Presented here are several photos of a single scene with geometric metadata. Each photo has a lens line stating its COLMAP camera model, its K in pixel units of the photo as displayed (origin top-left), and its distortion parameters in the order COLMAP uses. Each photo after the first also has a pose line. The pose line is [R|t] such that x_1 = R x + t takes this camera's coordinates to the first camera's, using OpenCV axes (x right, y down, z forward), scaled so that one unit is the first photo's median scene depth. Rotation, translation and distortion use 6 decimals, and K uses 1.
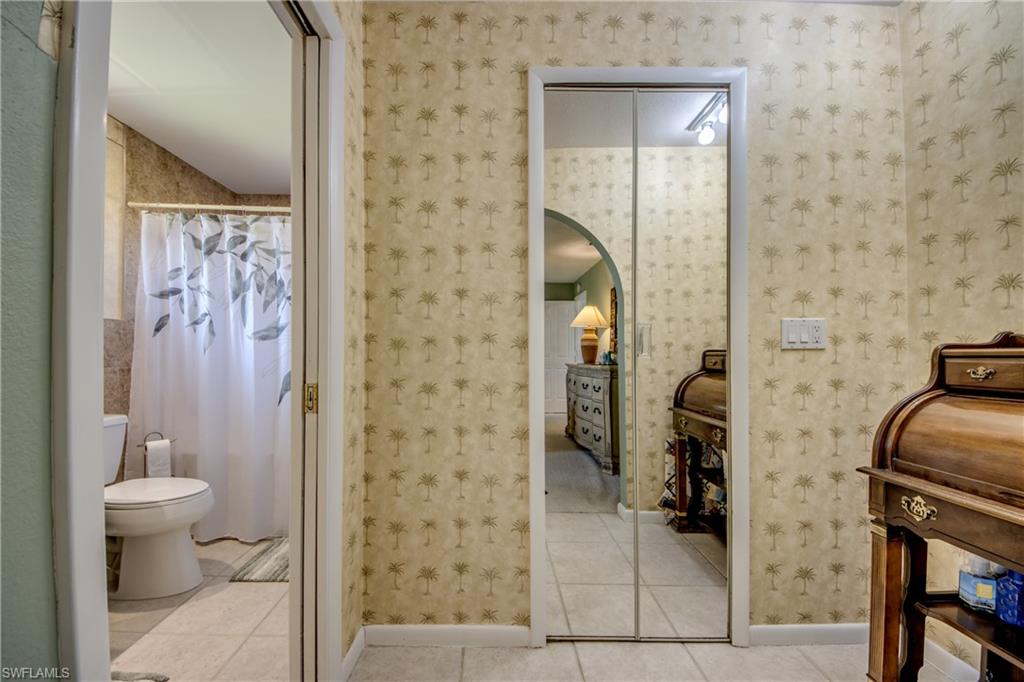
lens RADIAL K [[398.0, 0, 513.2], [0, 398.0, 351.8], [0, 0, 1]] dist [0.049941, -0.034051]
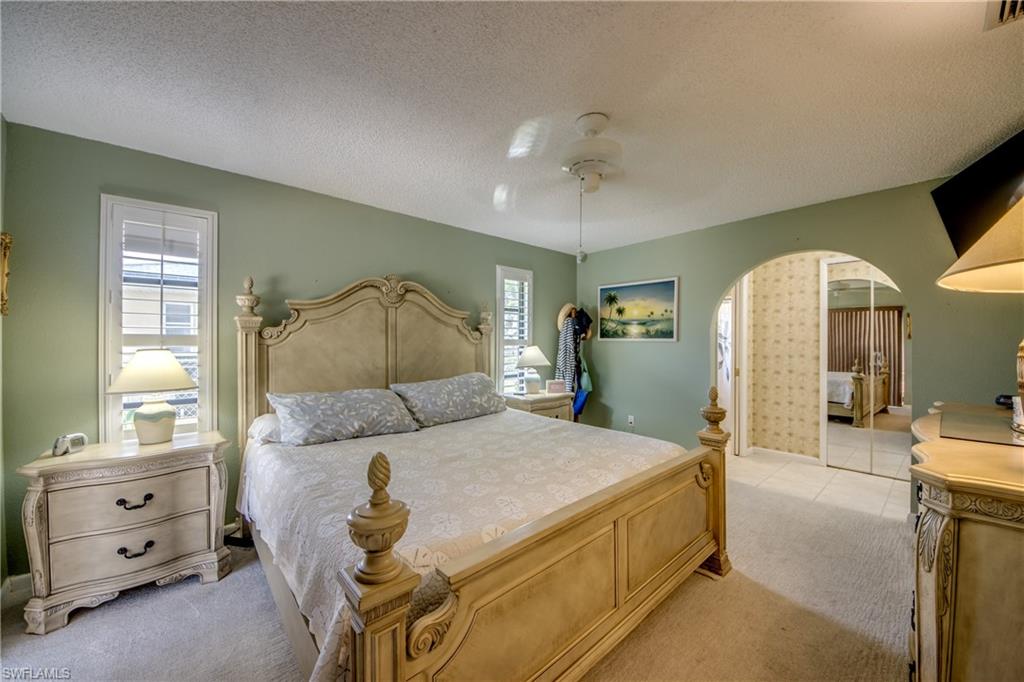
lens RADIAL K [[388.7, 0, 512.7], [0, 388.7, 340.8], [0, 0, 1]] dist [0.043414, -0.030896]
pose [[0.657217, 0.001983, -0.753698, 0.697643], [-0.000983, 0.999998, 0.001774, -0.144103], [0.753700, -0.000425, 0.657218, -2.385289]]
